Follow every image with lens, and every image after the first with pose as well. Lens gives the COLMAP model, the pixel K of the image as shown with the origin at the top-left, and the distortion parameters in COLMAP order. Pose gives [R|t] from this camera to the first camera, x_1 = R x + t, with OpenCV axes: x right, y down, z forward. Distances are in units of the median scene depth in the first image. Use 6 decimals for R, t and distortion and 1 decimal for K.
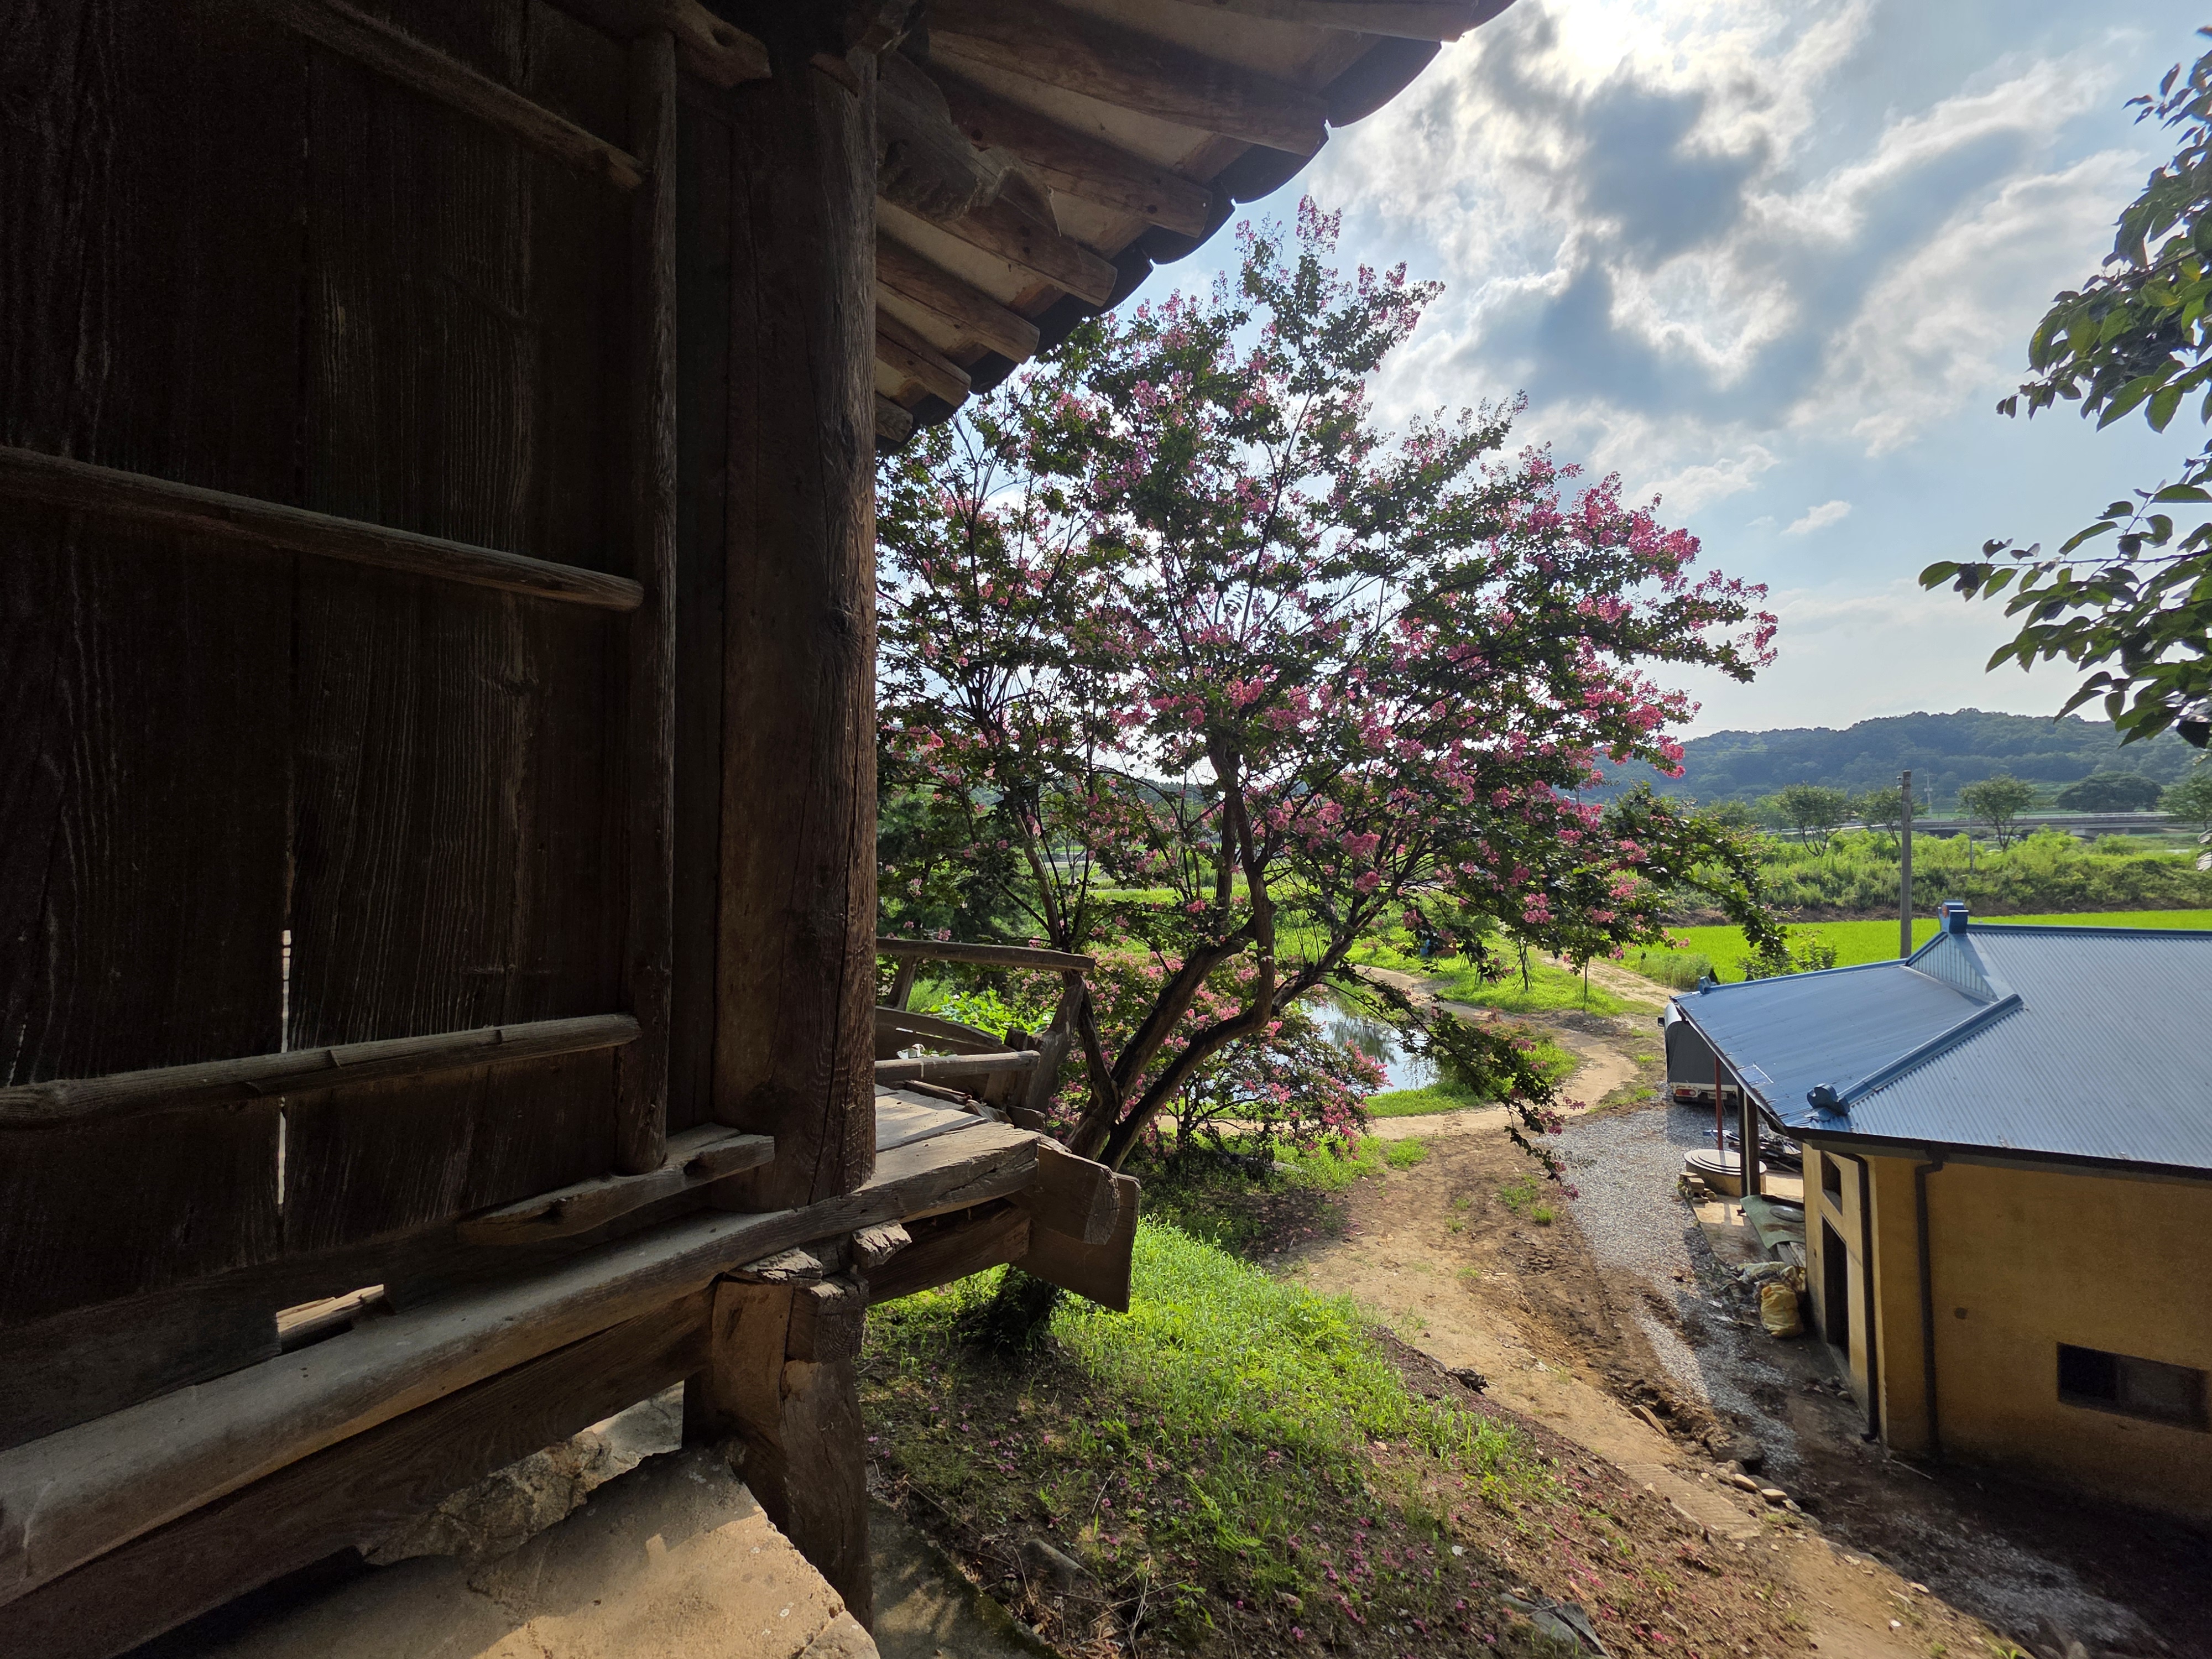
lens RADIAL K [[880.1, 0, 1110.1], [0, 880.1, 827.4], [0, 0, 1]] dist [0.004261, 0.001514]
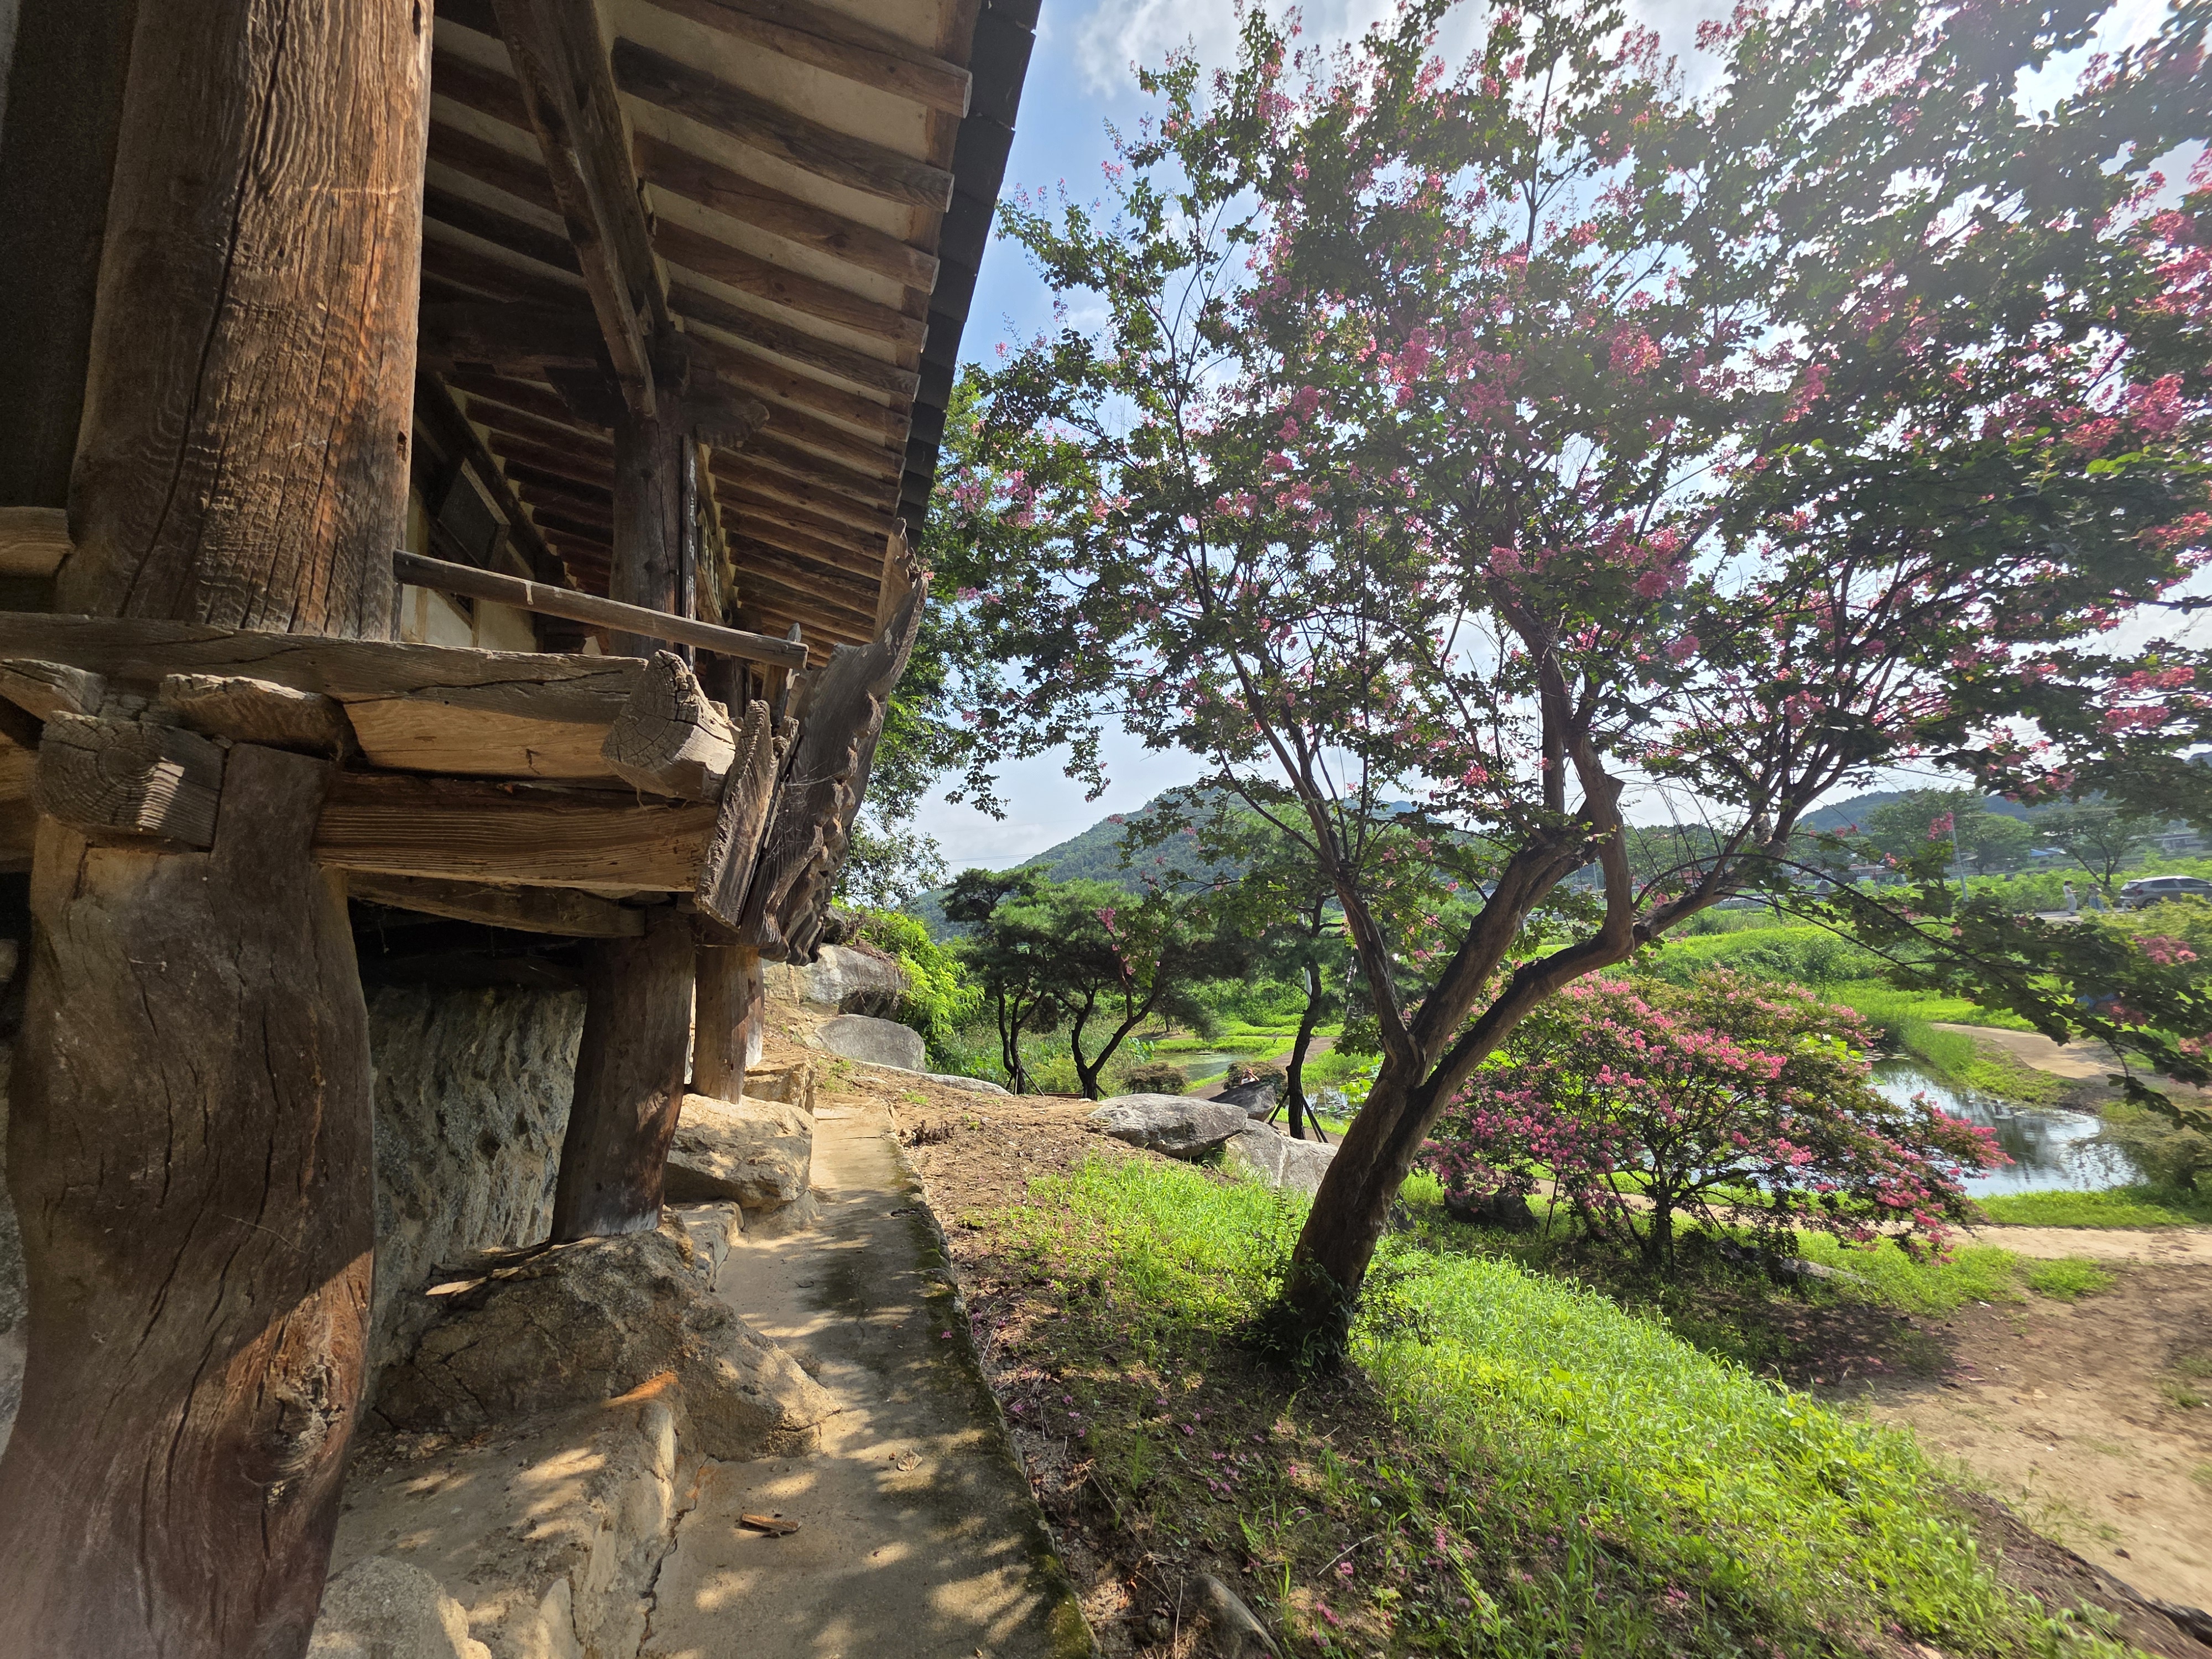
lens RADIAL K [[880.1, 0, 1106.0], [0, 880.1, 826.3], [0, 0, 1]] dist [0.004261, 0.001514]
pose [[0.879848, -0.108126, -0.462791, 0.063155], [0.067968, 0.992393, -0.102643, 0.072745], [0.470369, 0.058856, 0.880505, 0.078957]]
